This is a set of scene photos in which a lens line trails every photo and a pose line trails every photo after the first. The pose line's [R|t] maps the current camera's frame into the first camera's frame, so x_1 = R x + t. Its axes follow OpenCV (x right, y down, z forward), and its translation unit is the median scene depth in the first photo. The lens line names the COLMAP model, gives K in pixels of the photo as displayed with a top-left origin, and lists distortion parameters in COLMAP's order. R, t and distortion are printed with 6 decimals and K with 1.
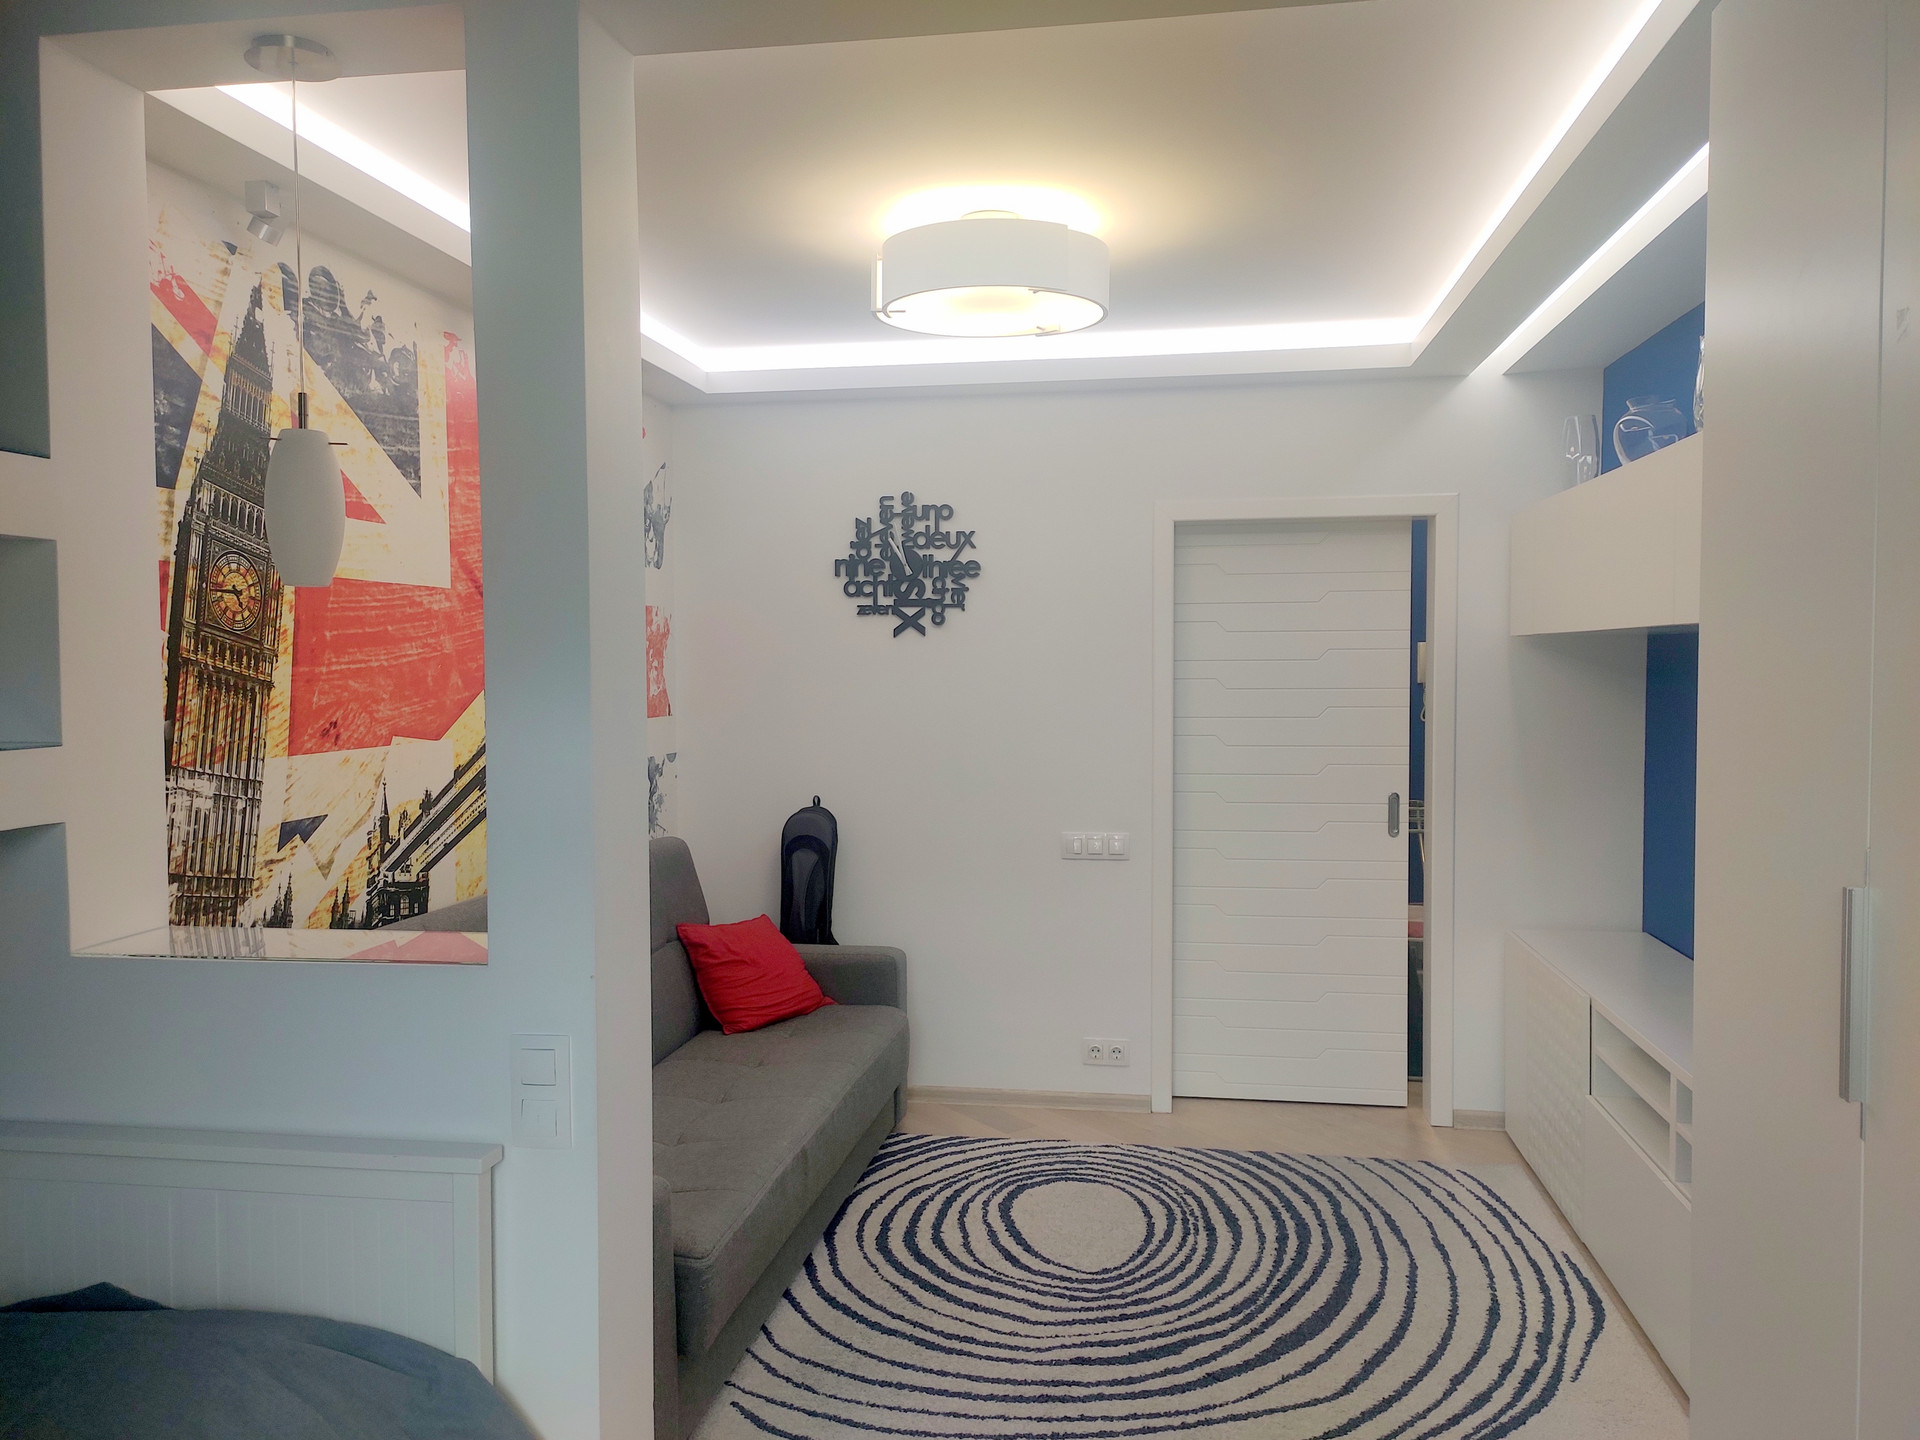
lens RADIAL K [[1445.7, 0, 957.7], [0, 1445.7, 716.4], [0, 0, 1]] dist [0.044580, -0.034207]
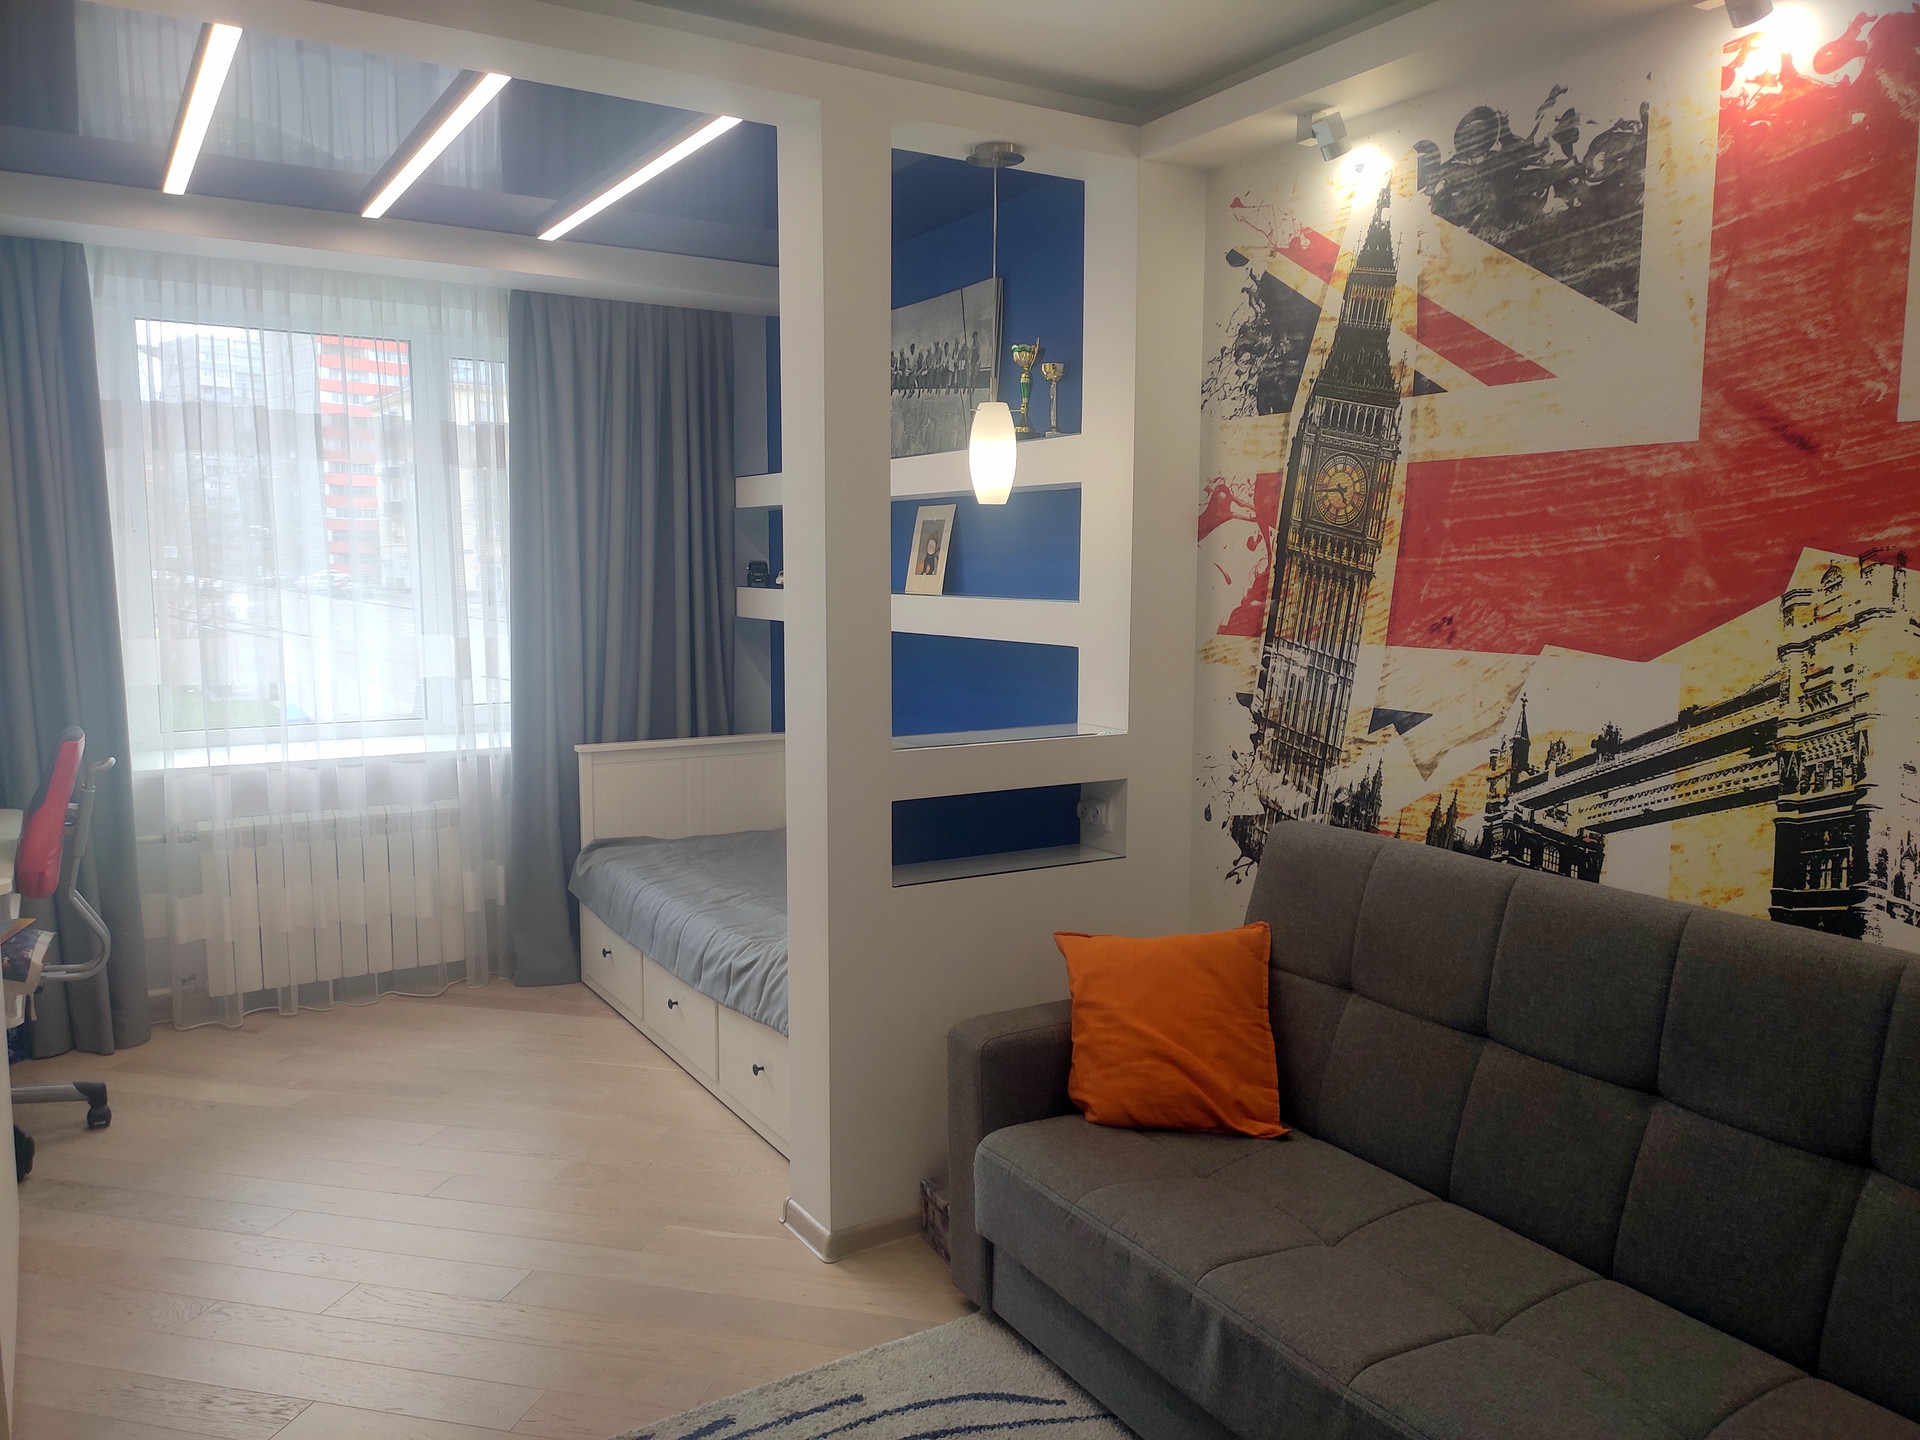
lens RADIAL K [[1445.7, 0, 957.6], [0, 1445.7, 727.5], [0, 0, 1]] dist [0.044580, -0.034207]
pose [[-0.762873, 0.075406, -0.642136, 0.355239], [-0.024872, 0.989018, 0.145689, -0.046824], [0.646069, 0.127113, -0.752620, 1.303944]]
